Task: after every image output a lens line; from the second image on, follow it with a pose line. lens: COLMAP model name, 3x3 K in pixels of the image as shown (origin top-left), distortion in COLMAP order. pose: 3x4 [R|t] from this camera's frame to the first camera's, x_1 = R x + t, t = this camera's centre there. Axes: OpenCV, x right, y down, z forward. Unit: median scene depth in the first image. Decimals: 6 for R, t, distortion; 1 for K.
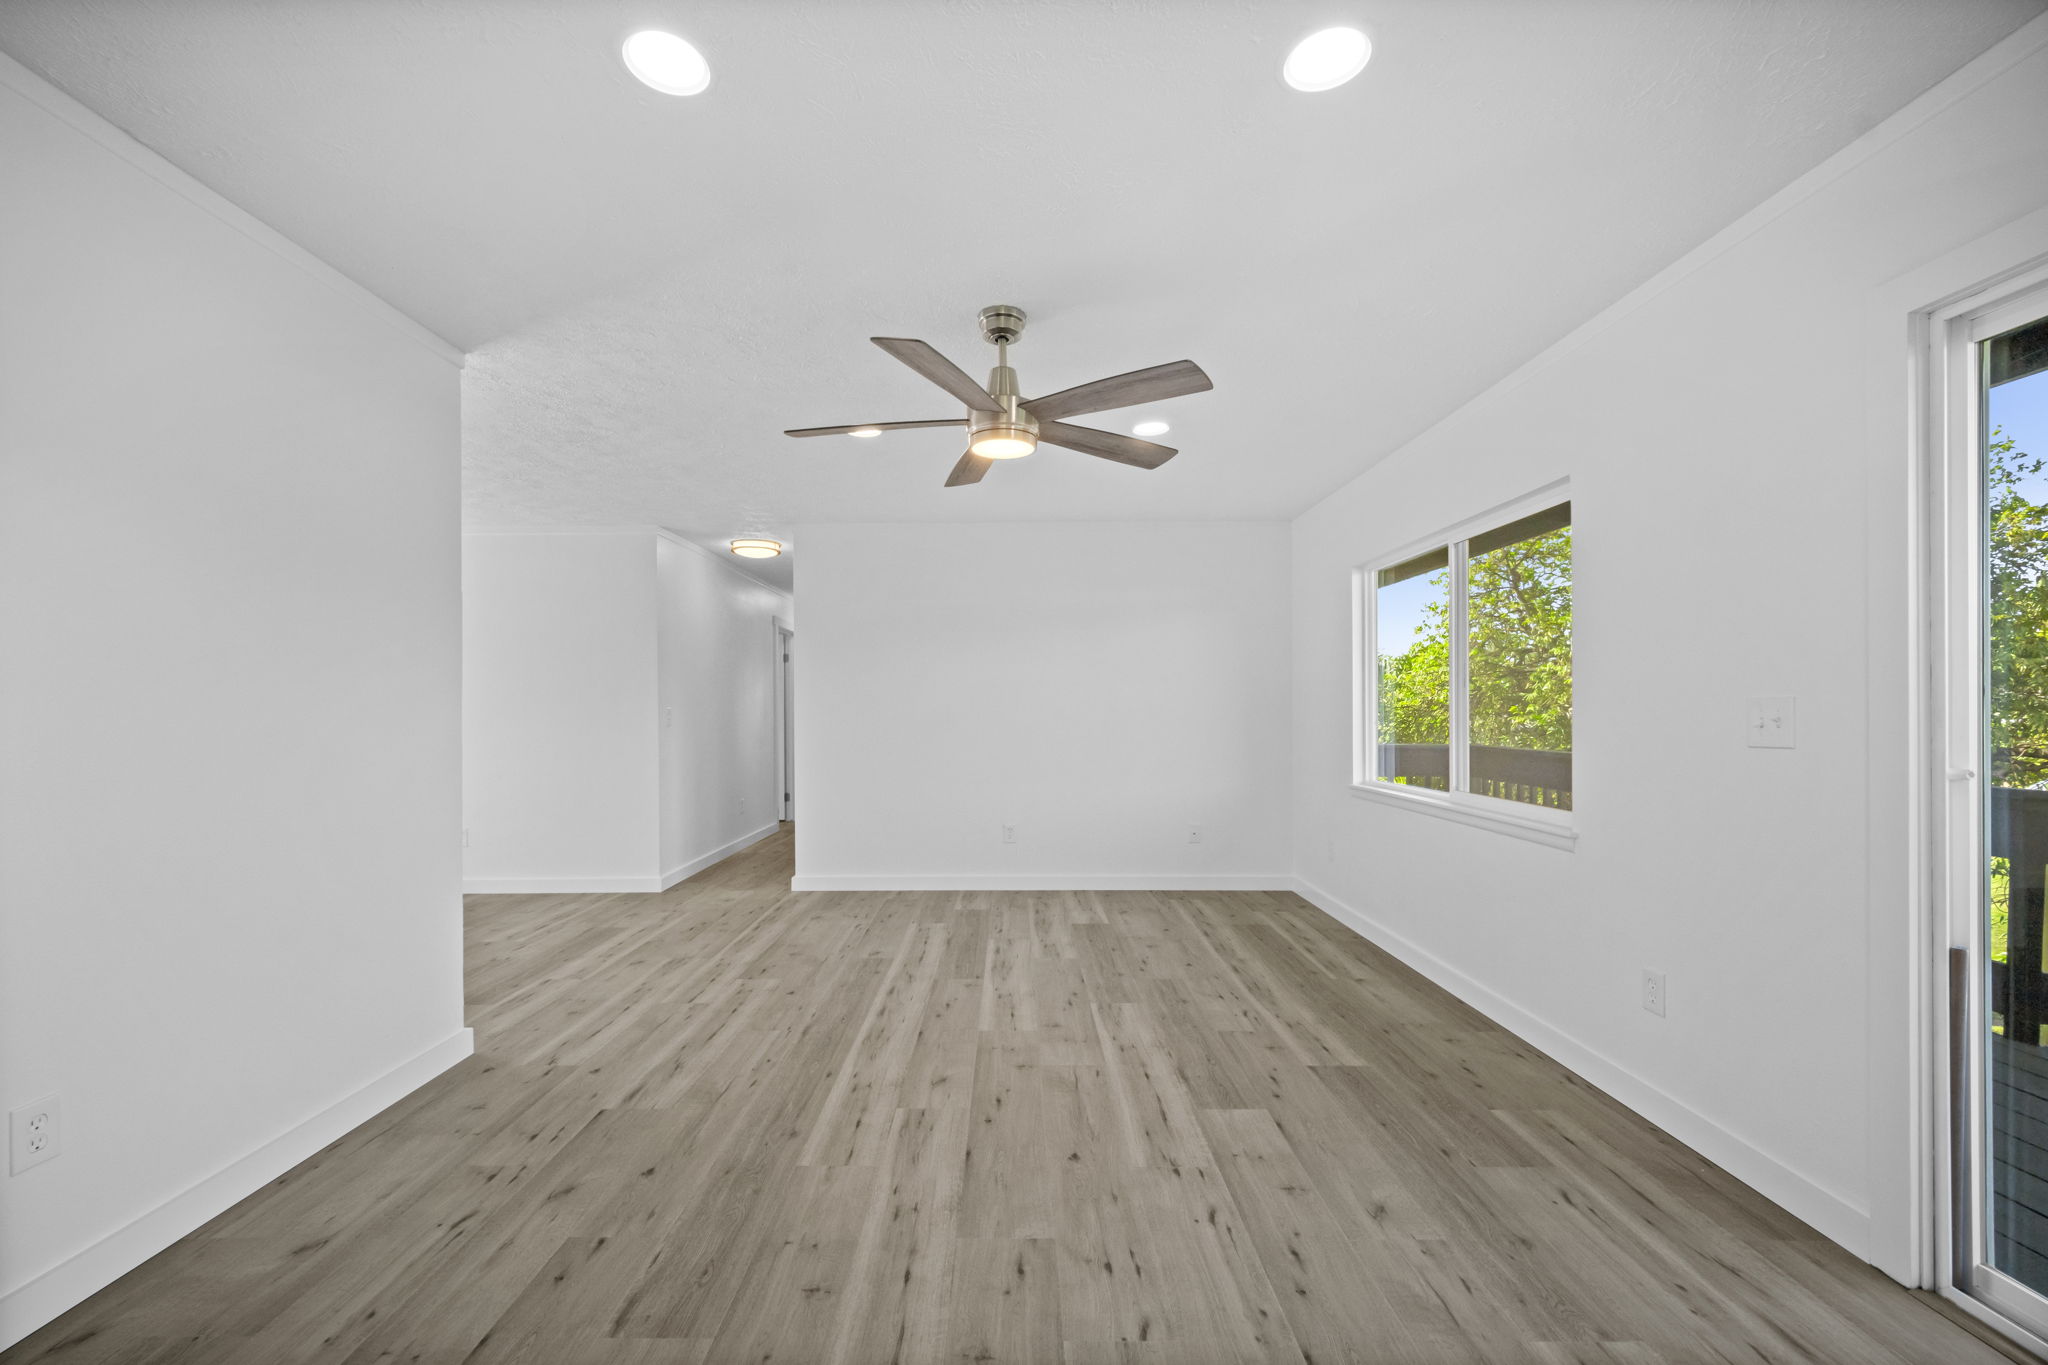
lens RADIAL K [[823.8, 0, 1023.3], [0, 823.8, 709.4], [0, 0, 1]] dist [0.000369, -0.000142]
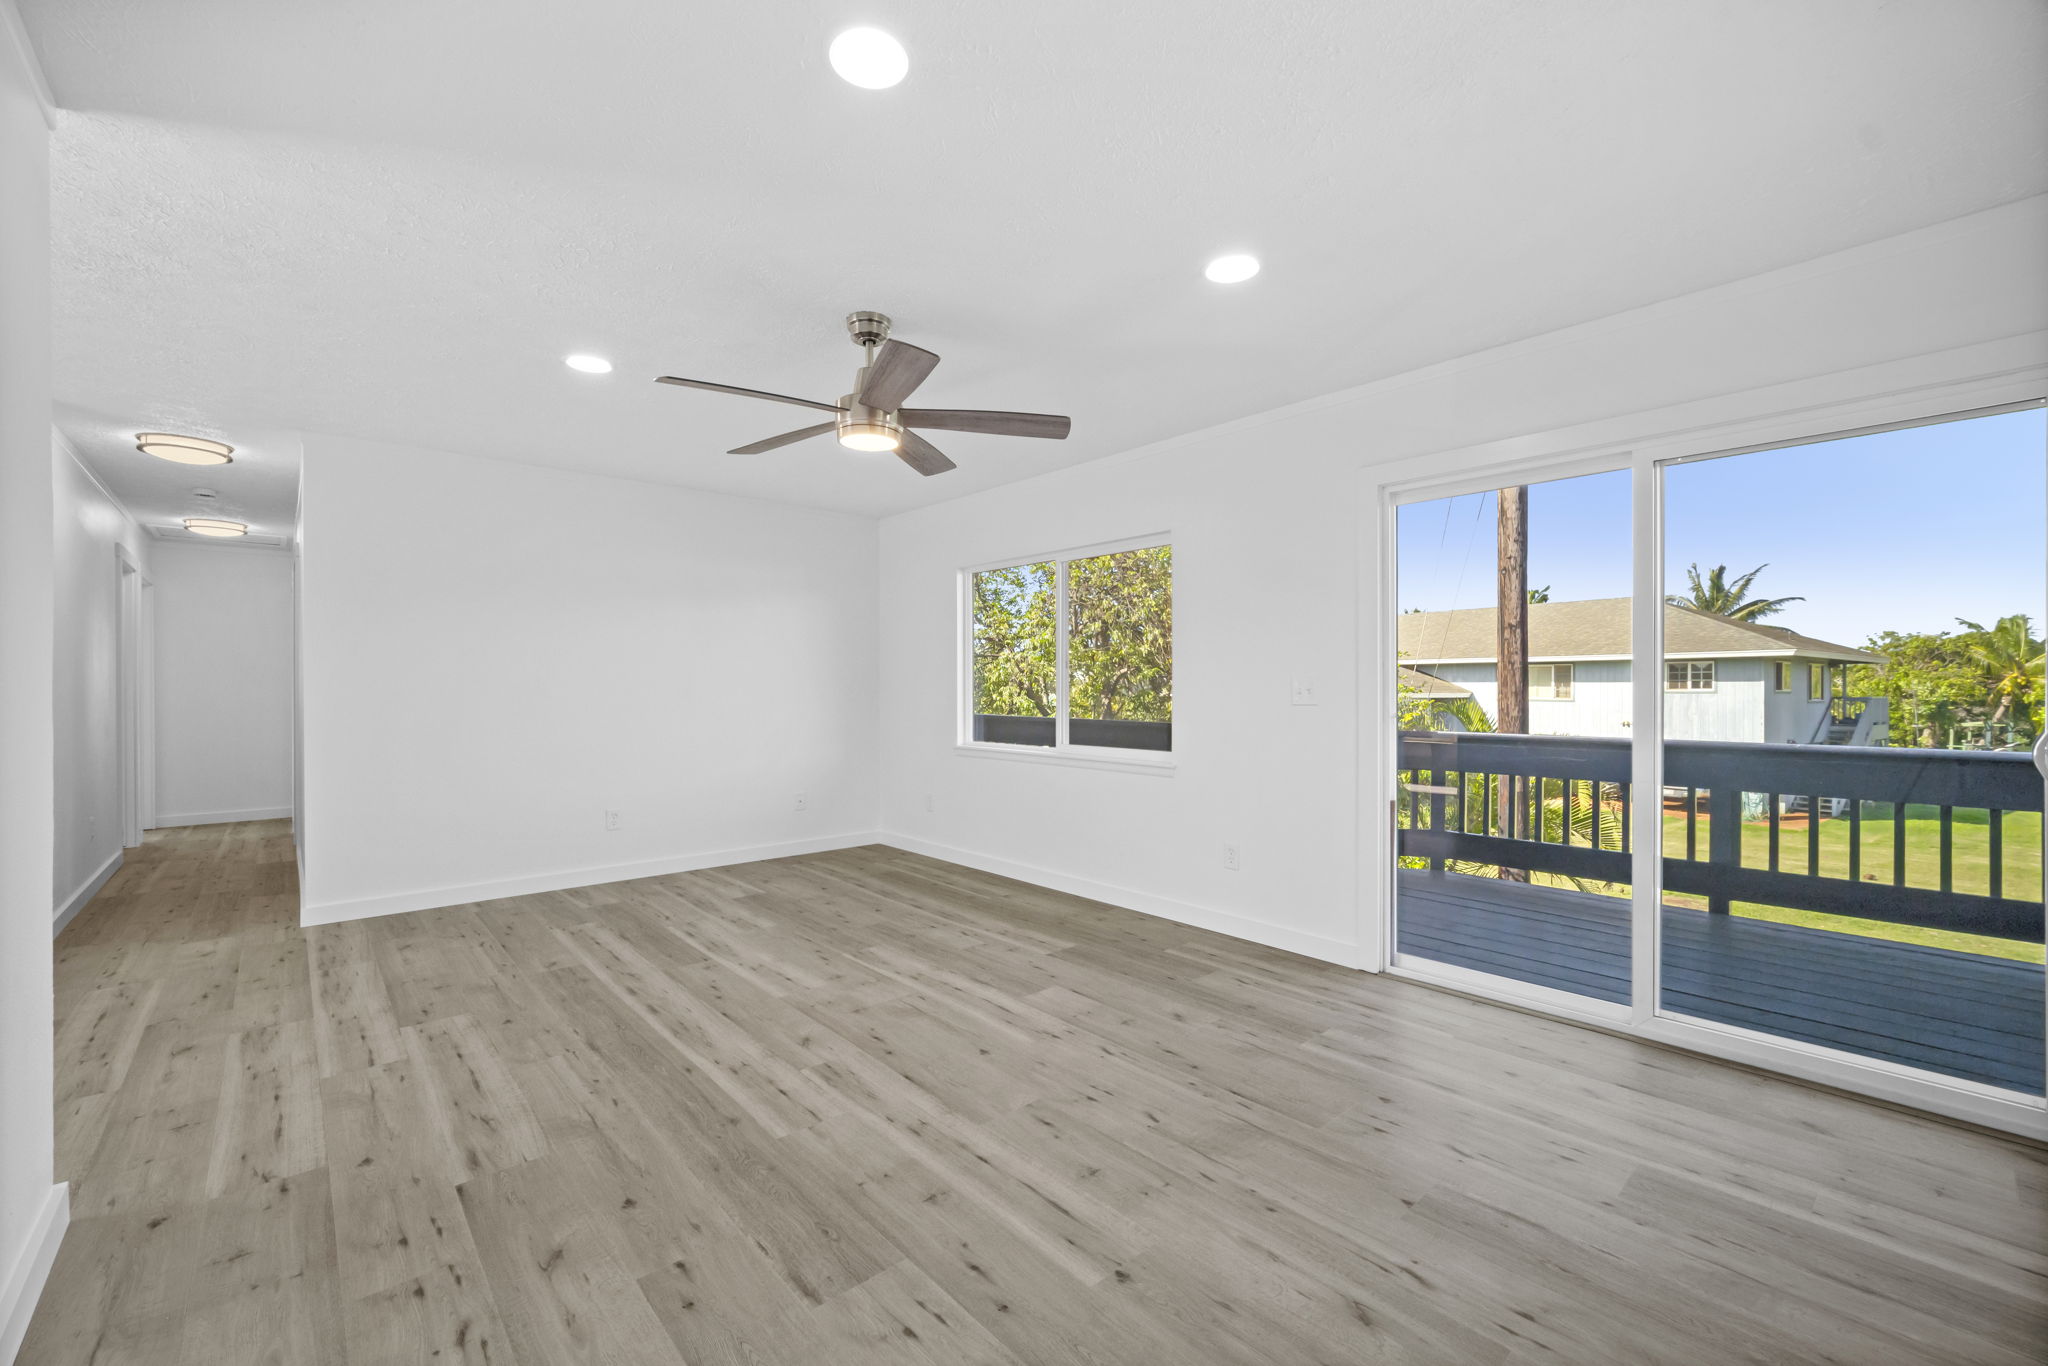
lens RADIAL K [[812.4, 0, 1013.3], [0, 812.4, 685.2], [0, 0, 1]] dist [-0.001230, -0.000476]
pose [[0.754211, 0.004008, 0.656620, -0.536545], [-0.002014, 0.999991, -0.003791, 0.008330], [-0.656629, 0.001537, 0.754212, 0.057401]]
